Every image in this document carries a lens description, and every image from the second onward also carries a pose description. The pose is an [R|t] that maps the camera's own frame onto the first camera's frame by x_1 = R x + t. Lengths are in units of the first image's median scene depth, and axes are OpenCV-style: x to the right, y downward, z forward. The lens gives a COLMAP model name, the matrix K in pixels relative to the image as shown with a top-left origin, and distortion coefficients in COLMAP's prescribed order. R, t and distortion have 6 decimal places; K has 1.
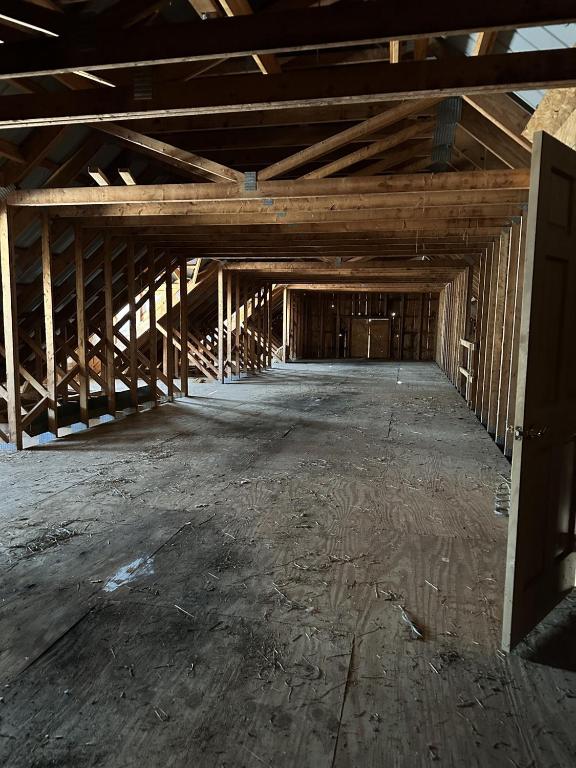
lens RADIAL K [[533.5, 0, 291.5], [0, 533.5, 384.5], [0, 0, 1]] dist [0.038913, -0.032049]
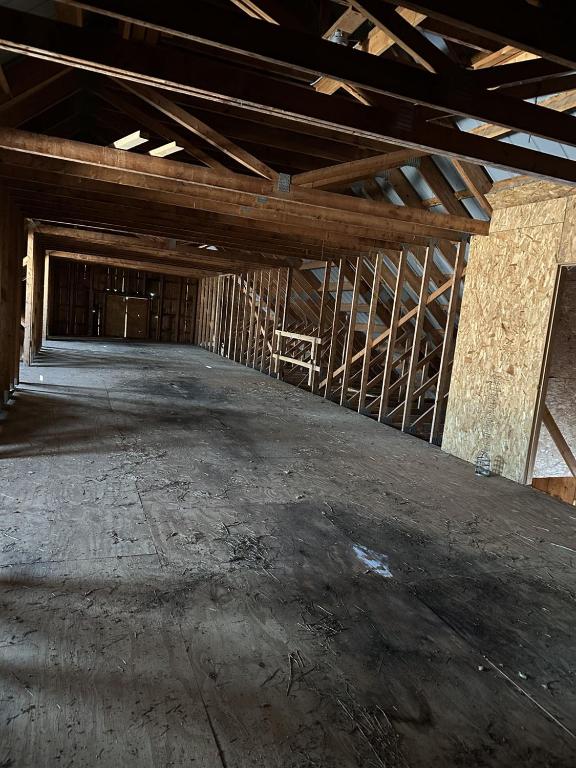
lens RADIAL K [[533.5, 0, 289.6], [0, 533.5, 386.3], [0, 0, 1]] dist [0.038913, -0.032049]
pose [[0.830501, -0.007109, 0.556972, -0.643970], [-0.018924, 0.998981, 0.040968, -0.029453], [-0.556695, -0.044563, 0.829521, 0.119750]]
